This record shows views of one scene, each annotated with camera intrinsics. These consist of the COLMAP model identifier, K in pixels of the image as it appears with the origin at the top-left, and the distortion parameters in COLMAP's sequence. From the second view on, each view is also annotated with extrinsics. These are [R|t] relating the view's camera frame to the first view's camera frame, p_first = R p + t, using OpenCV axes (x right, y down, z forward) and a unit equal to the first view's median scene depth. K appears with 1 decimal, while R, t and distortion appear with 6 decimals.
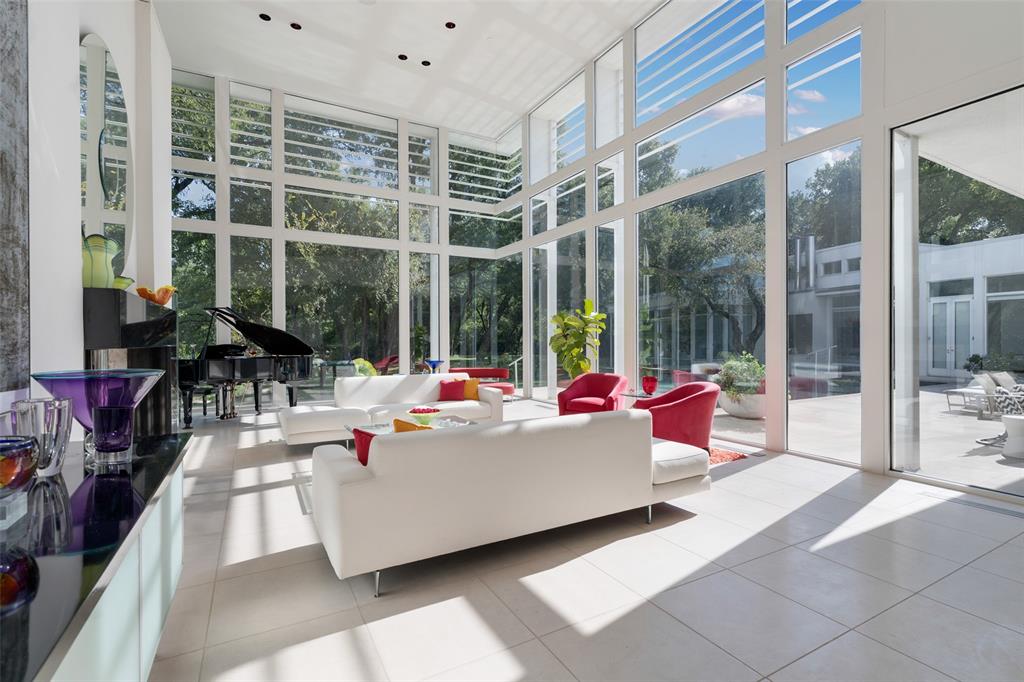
lens RADIAL K [[469.2, 0, 507.9], [0, 469.2, 344.1], [0, 0, 1]] dist [-0.000385, 0.000235]
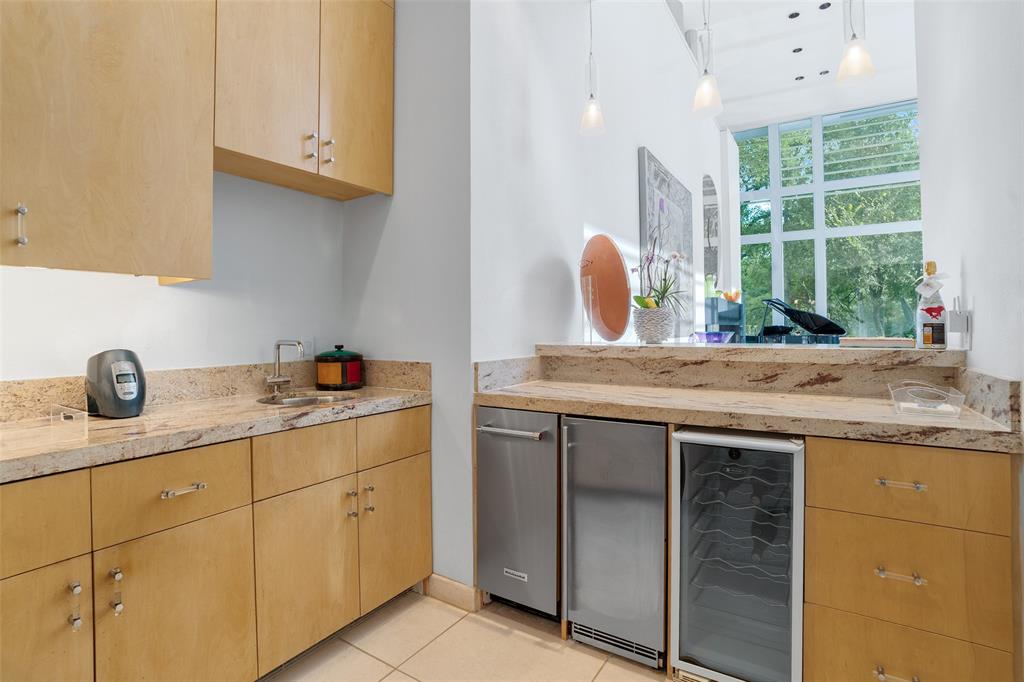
lens RADIAL K [[469.2, 0, 507.9], [0, 469.2, 344.1], [0, 0, 1]] dist [-0.000385, 0.000235]
pose [[0.463100, 0.009079, -0.886260, 0.245106], [0.014299, 0.999741, 0.017713, 0.018254], [0.886191, -0.020876, 0.462850, -0.327234]]
